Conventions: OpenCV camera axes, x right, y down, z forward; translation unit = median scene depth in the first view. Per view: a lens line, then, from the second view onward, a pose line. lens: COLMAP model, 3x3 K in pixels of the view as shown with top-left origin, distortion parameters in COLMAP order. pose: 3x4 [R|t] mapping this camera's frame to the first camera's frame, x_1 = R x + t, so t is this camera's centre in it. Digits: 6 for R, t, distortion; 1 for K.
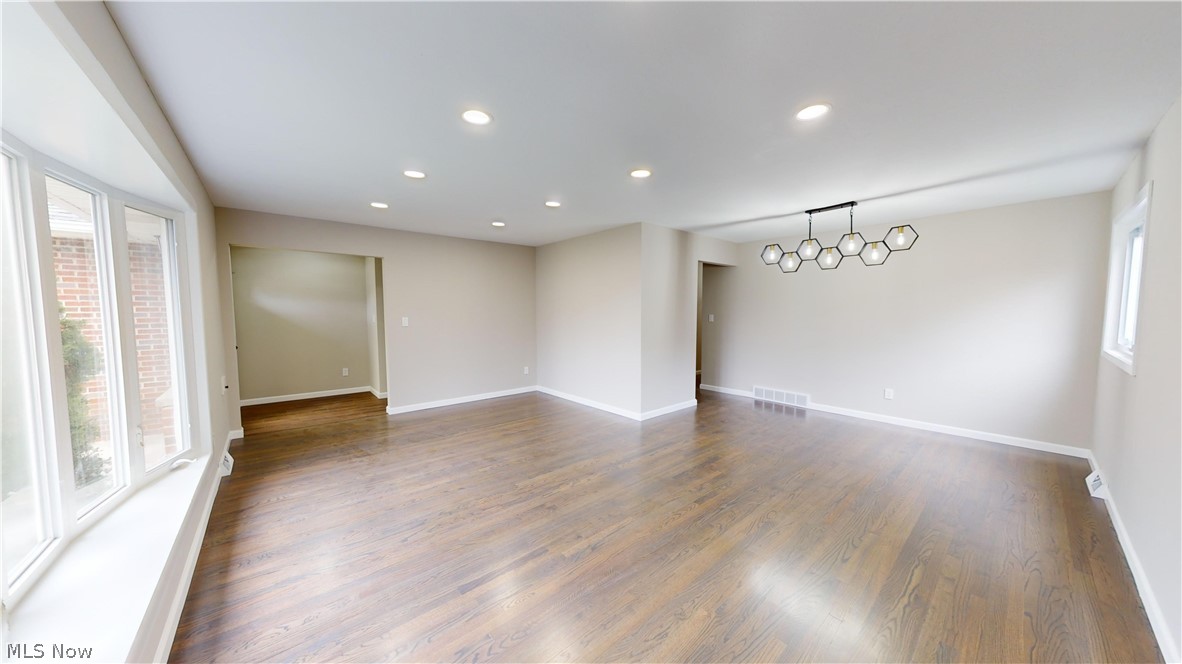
lens RADIAL K [[373.9, 0, 592.5], [0, 373.9, 334.1], [0, 0, 1]] dist [0.002094, 0.000030]
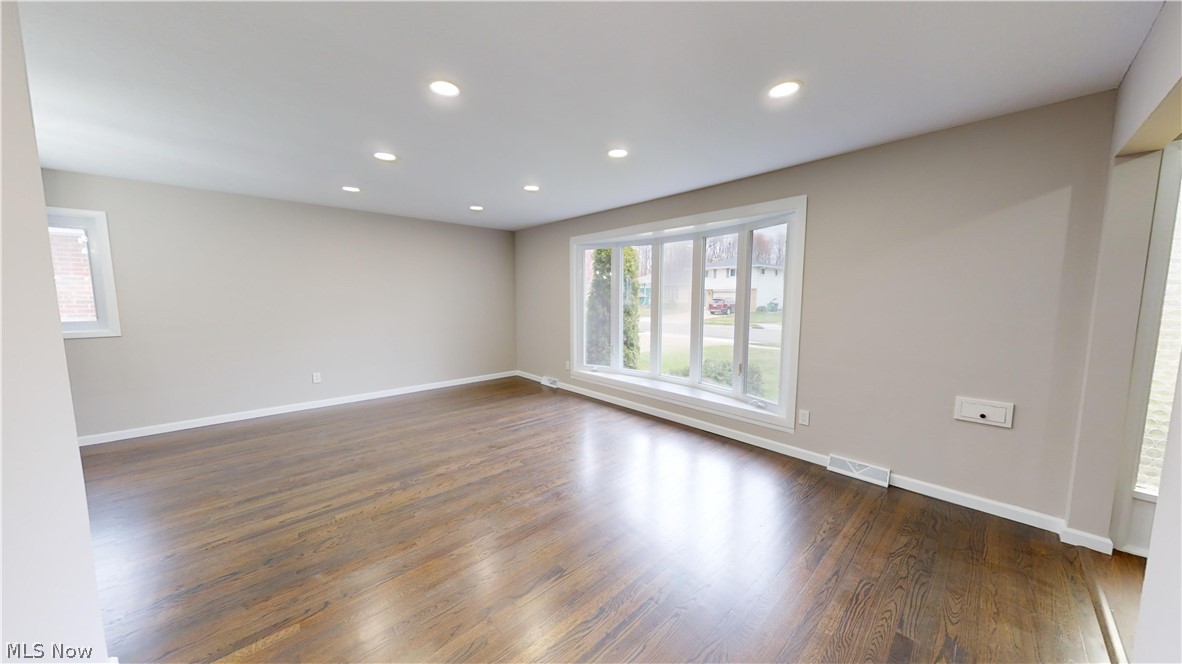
lens RADIAL K [[373.9, 0, 592.1], [0, 373.9, 334.1], [0, 0, 1]] dist [0.002094, 0.000030]
pose [[-0.999433, 0.004457, -0.033369, -0.343424], [-0.001269, 0.985505, 0.169641, -0.119318], [0.033641, 0.169587, -0.984941, 1.844242]]
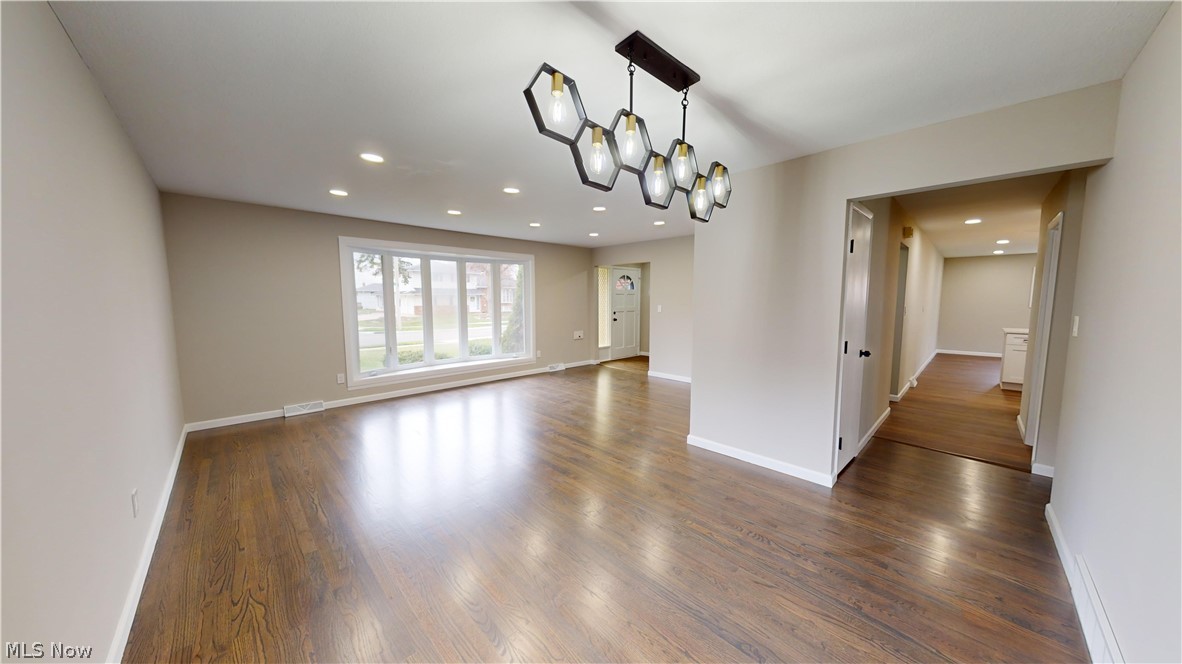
lens RADIAL K [[373.9, 0, 589.0], [0, 373.9, 330.6], [0, 0, 1]] dist [0.002094, 0.000030]
pose [[0.057841, 0.083185, -0.994854, 1.274194], [-0.067365, 0.994576, 0.079245, -0.069451], [0.996050, 0.062435, 0.063131, 1.073109]]
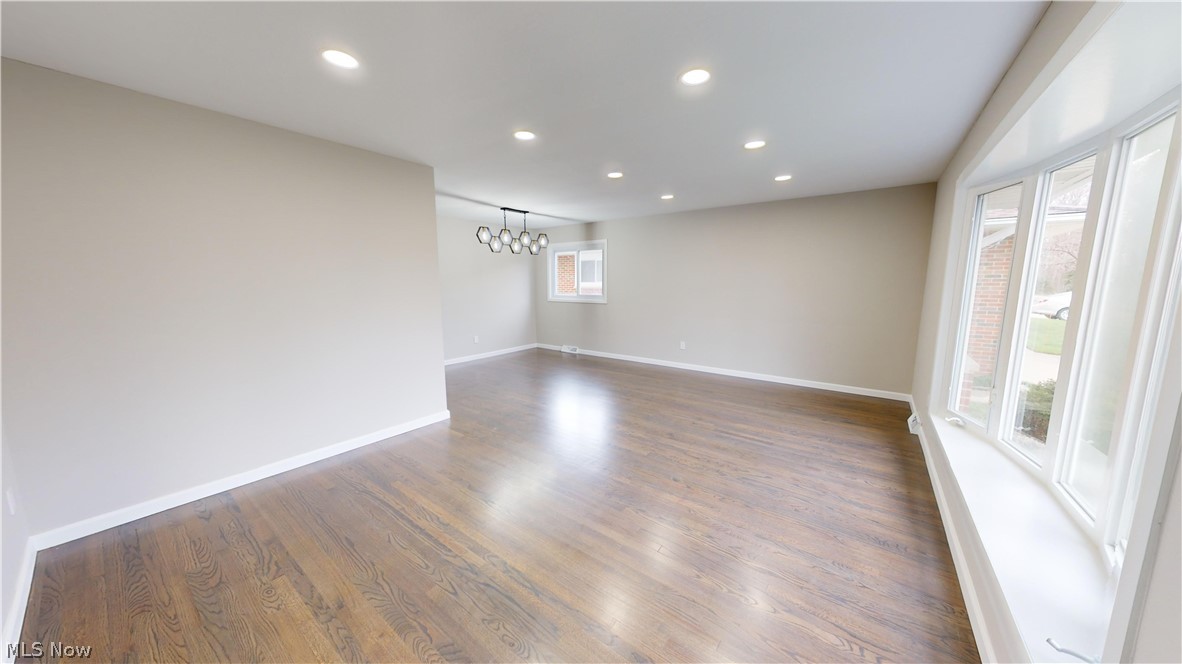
lens RADIAL K [[373.9, 0, 591.7], [0, 373.9, 334.0], [0, 0, 1]] dist [0.002094, 0.000030]
pose [[-0.213756, -0.133488, 0.967724, -1.043768], [0.065816, 0.986401, 0.150603, -0.078065], [-0.974667, 0.095884, -0.202064, 1.237854]]
